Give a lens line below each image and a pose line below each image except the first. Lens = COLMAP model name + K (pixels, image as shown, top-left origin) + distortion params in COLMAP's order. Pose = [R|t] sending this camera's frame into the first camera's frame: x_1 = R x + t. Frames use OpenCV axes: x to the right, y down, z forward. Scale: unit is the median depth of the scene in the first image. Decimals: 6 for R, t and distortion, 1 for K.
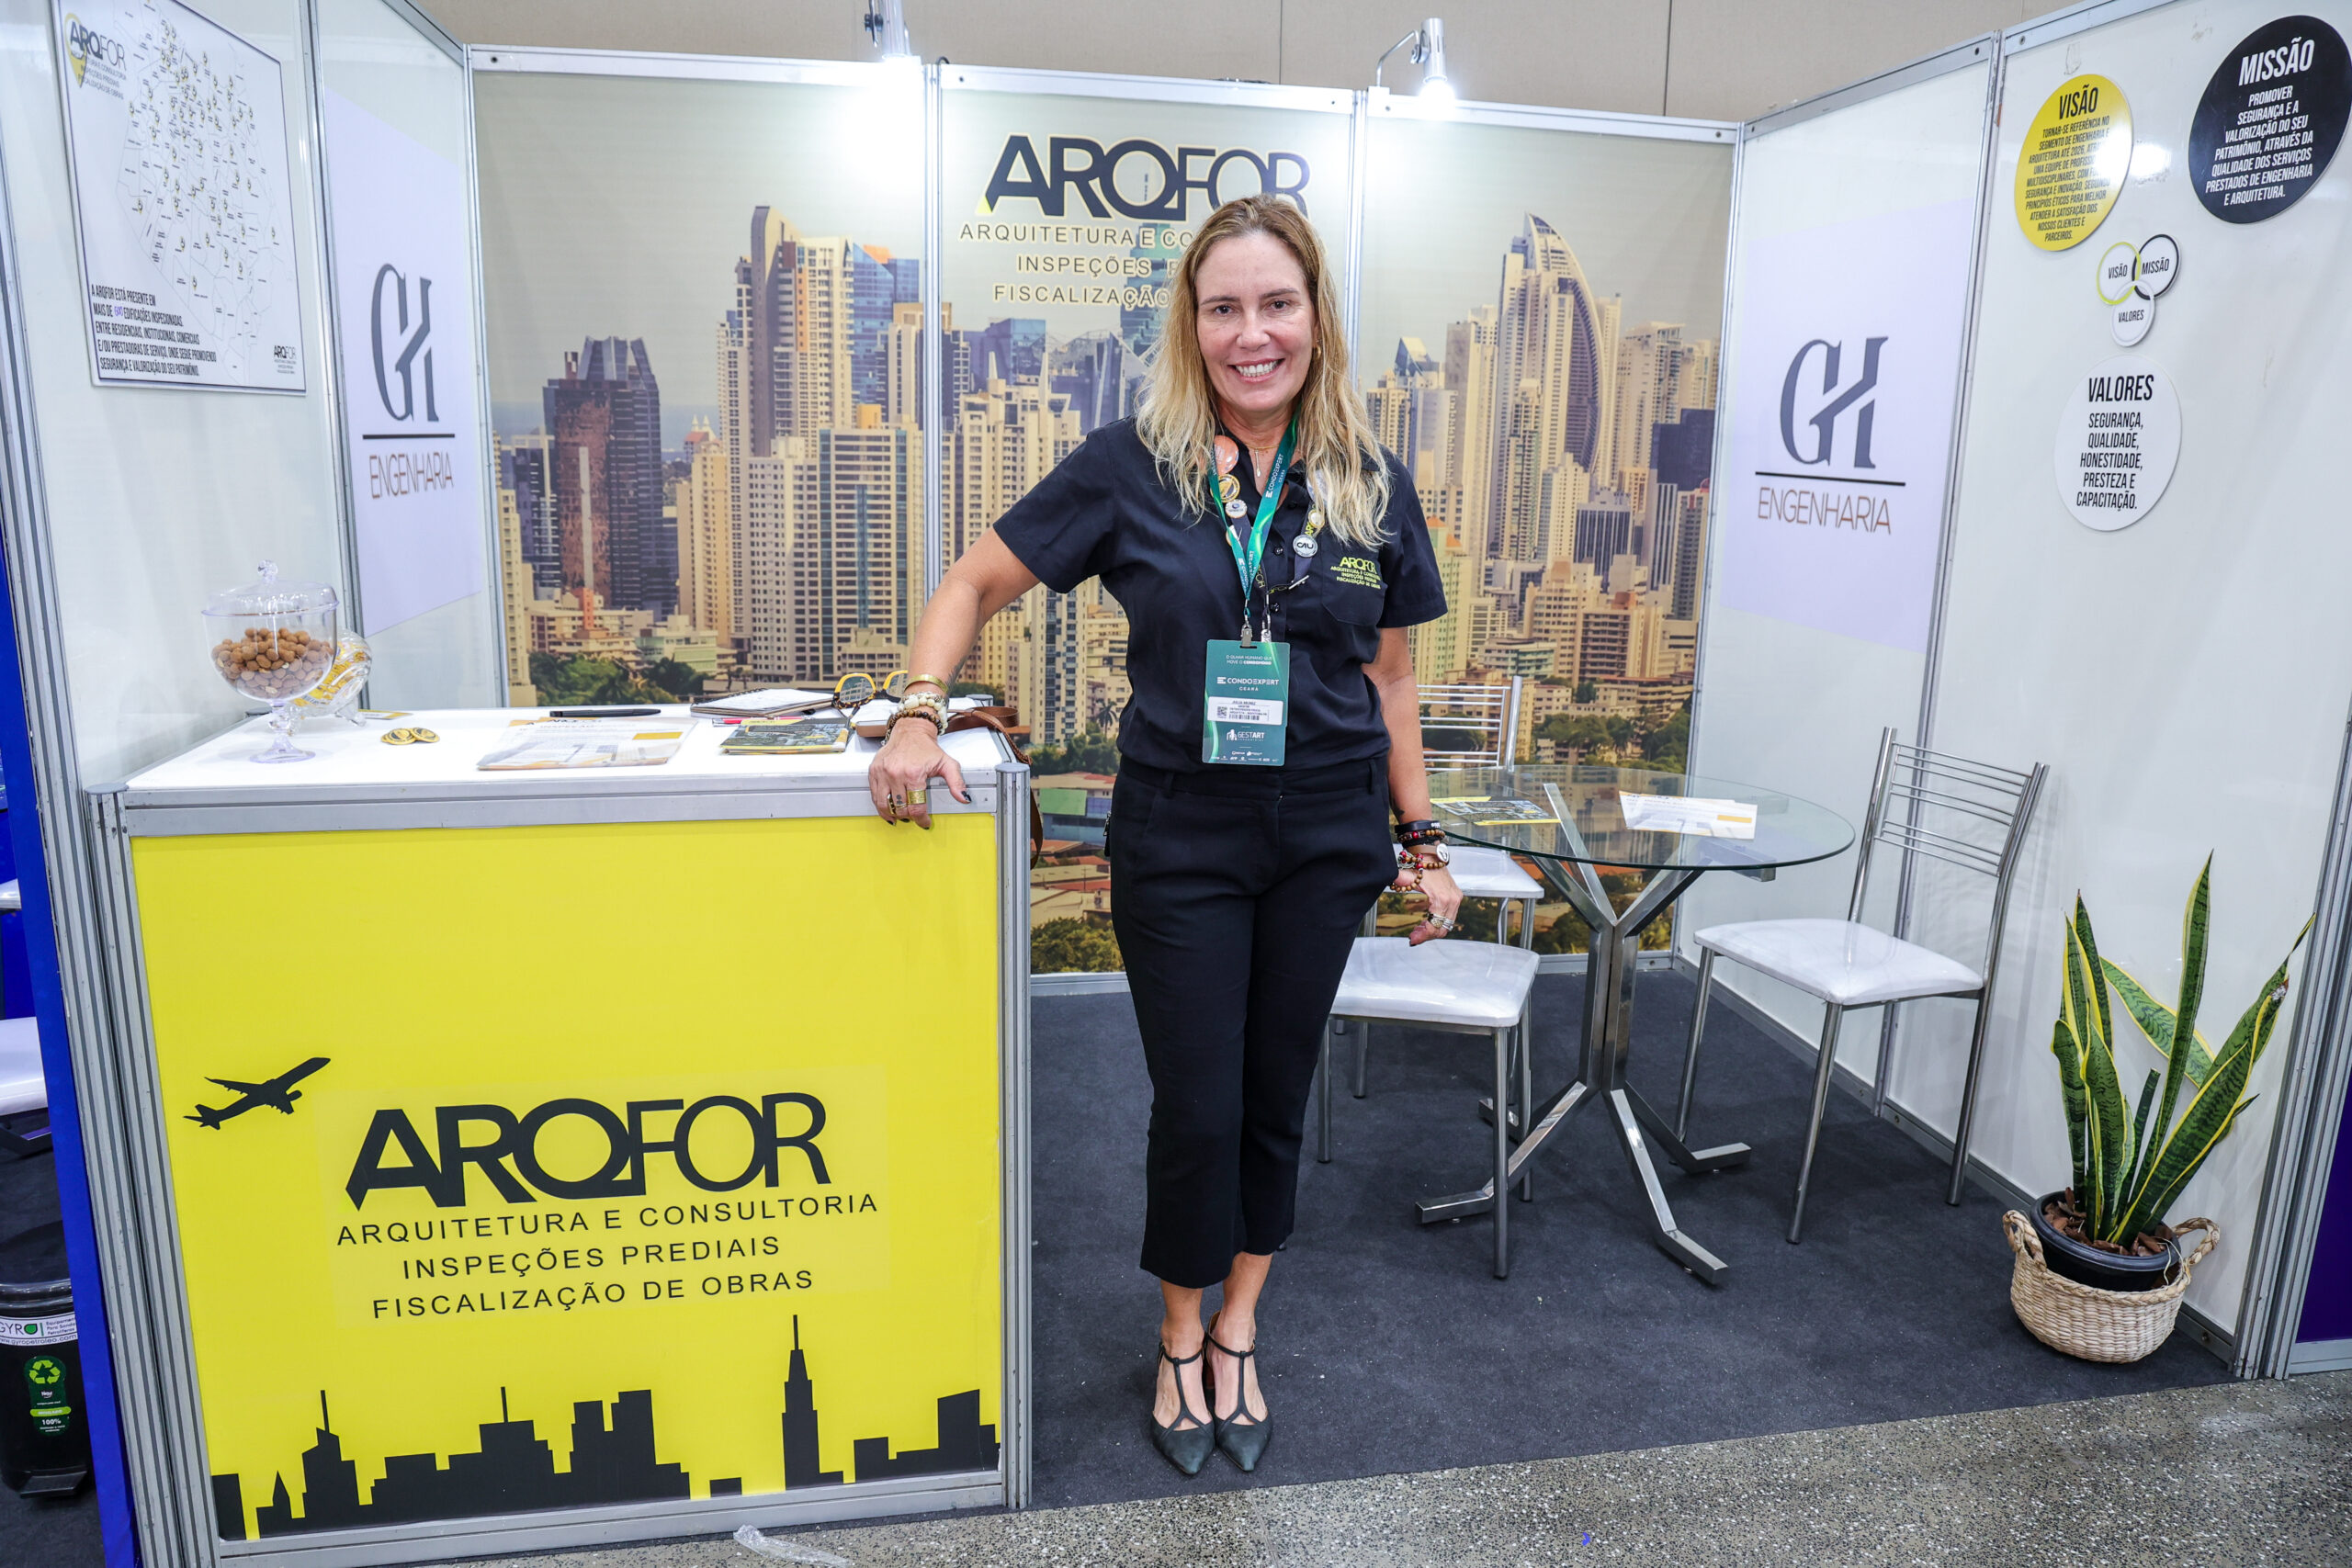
lens RADIAL K [[1481.4, 0, 1170.6], [0, 1481.4, 726.5], [0, 0, 1]] dist [-0.129792, 0.049495]
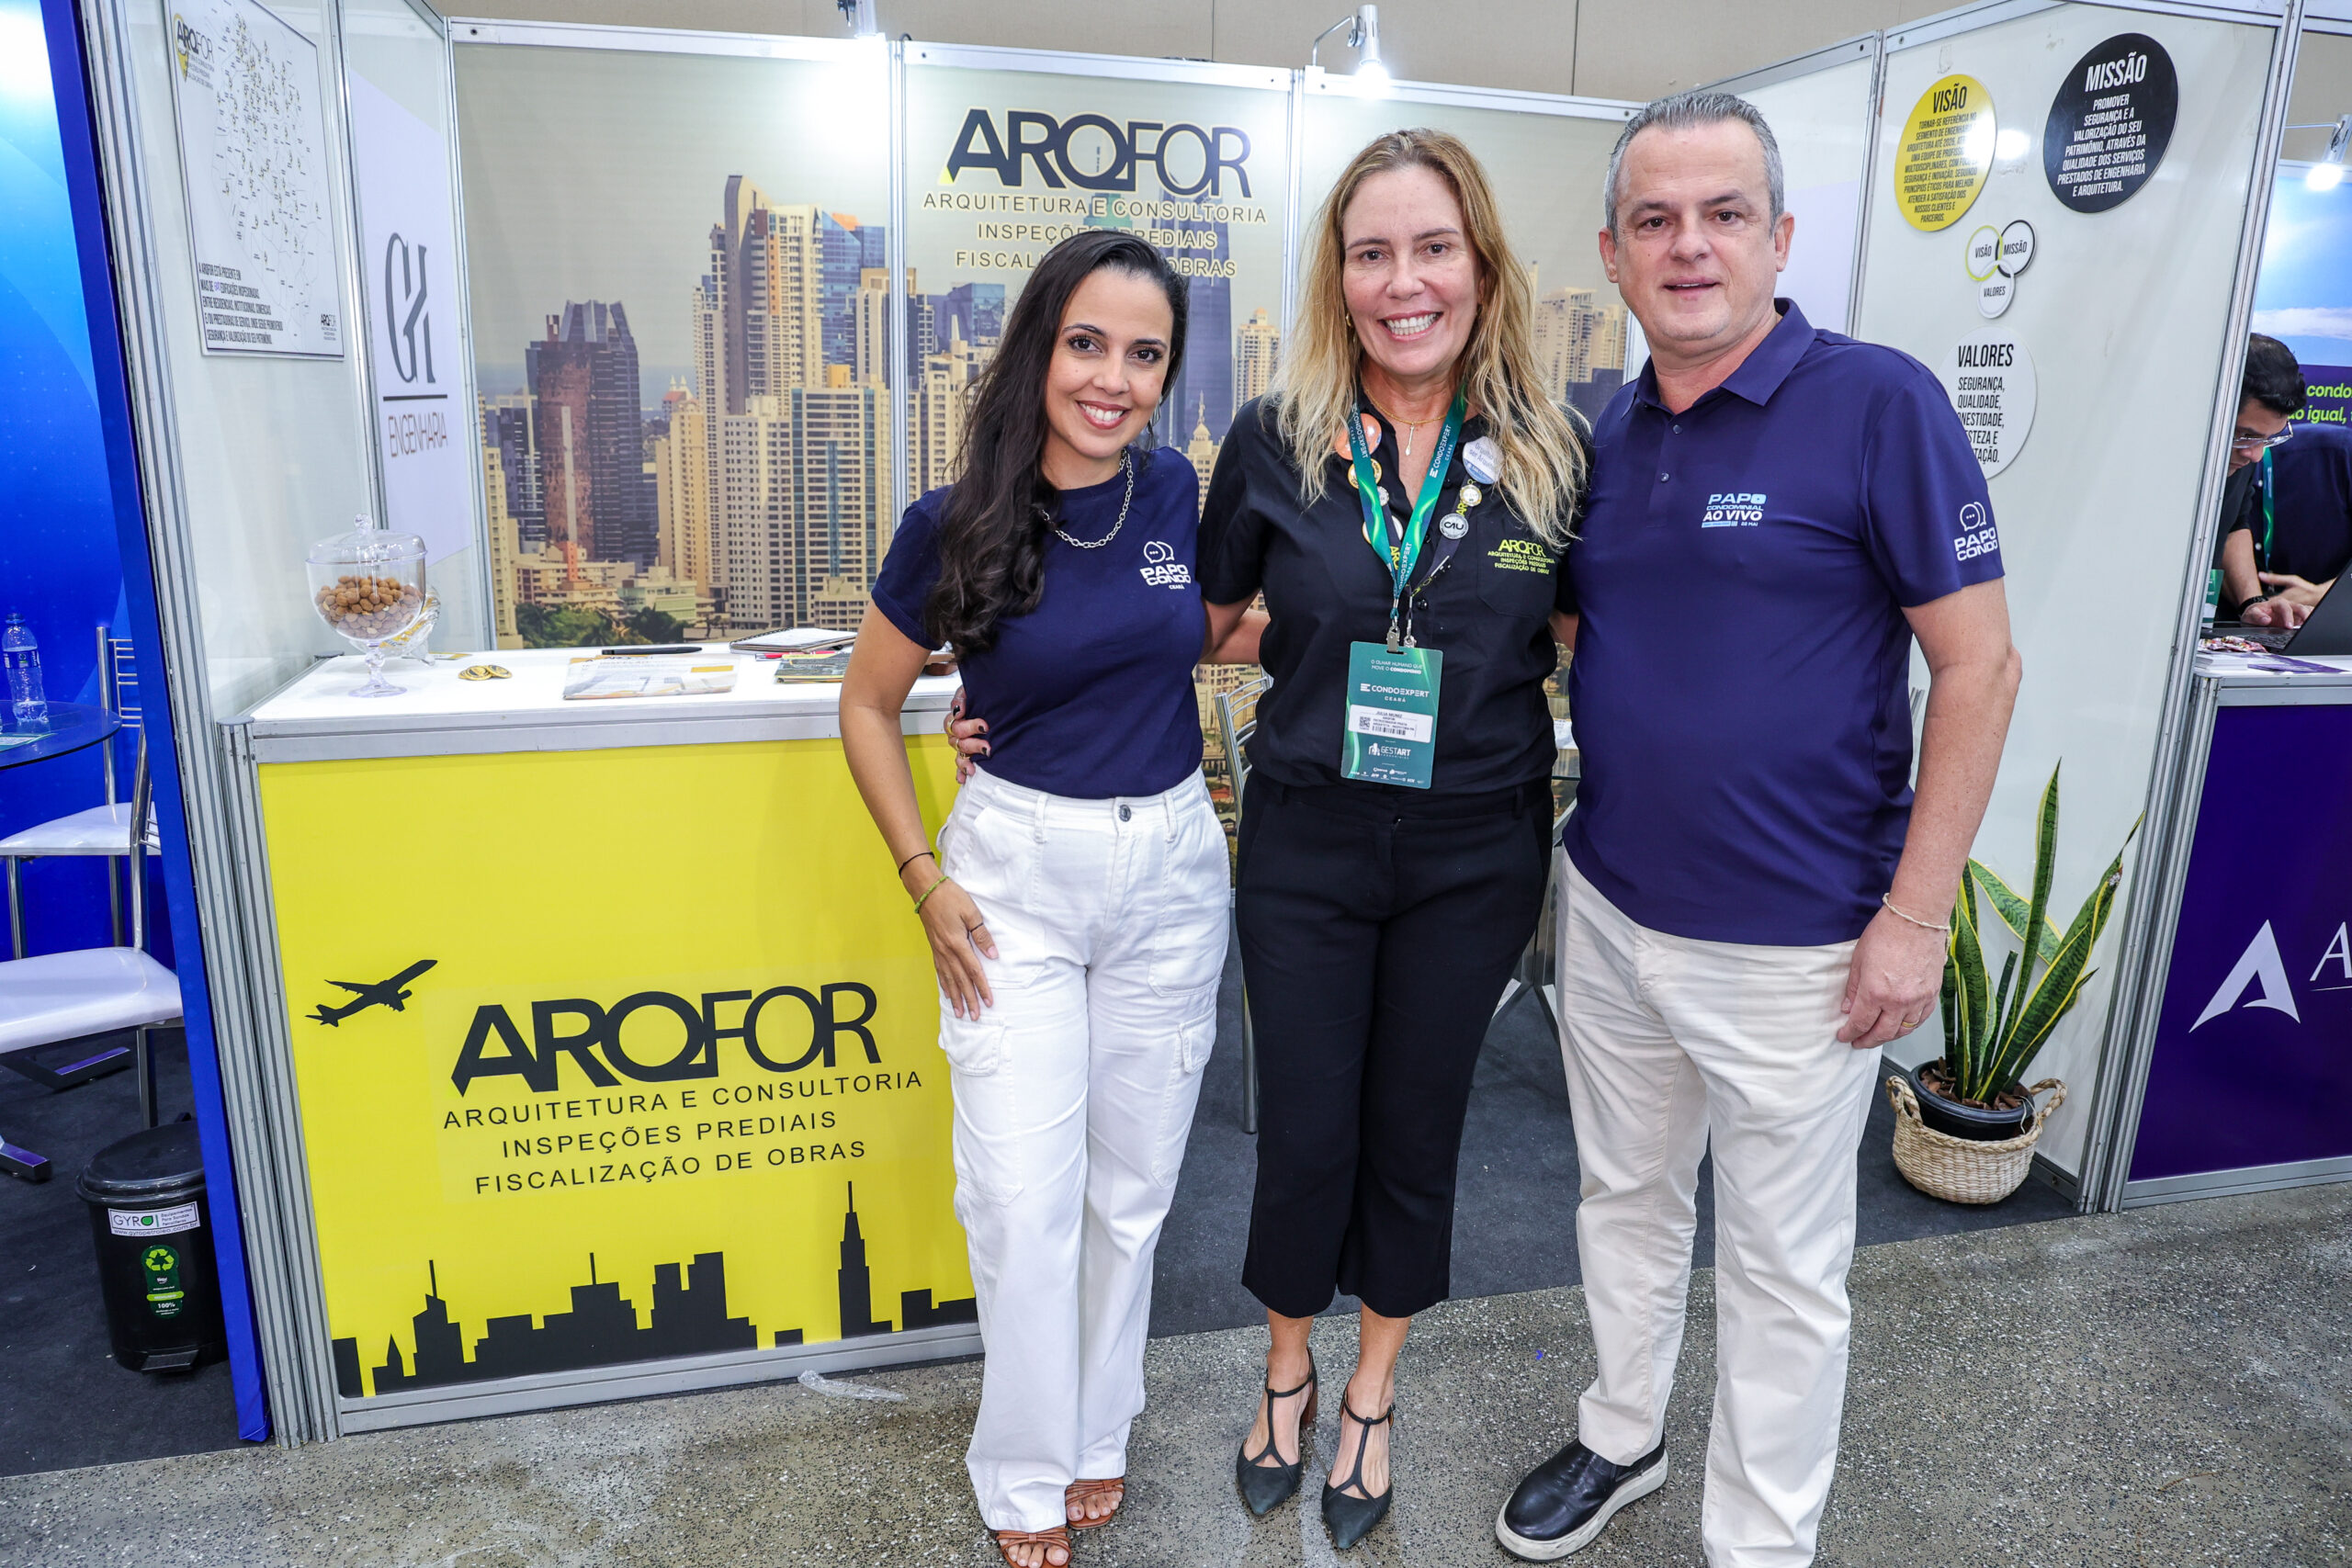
lens RADIAL K [[1481.4, 0, 1170.6], [0, 1481.4, 726.5], [0, 0, 1]] dist [-0.129792, 0.049495]
pose [[0.997658, -0.014139, 0.066917, -0.062518], [0.012014, 0.999414, 0.032052, 0.014504], [-0.067331, -0.031173, 0.997244, -0.111100]]
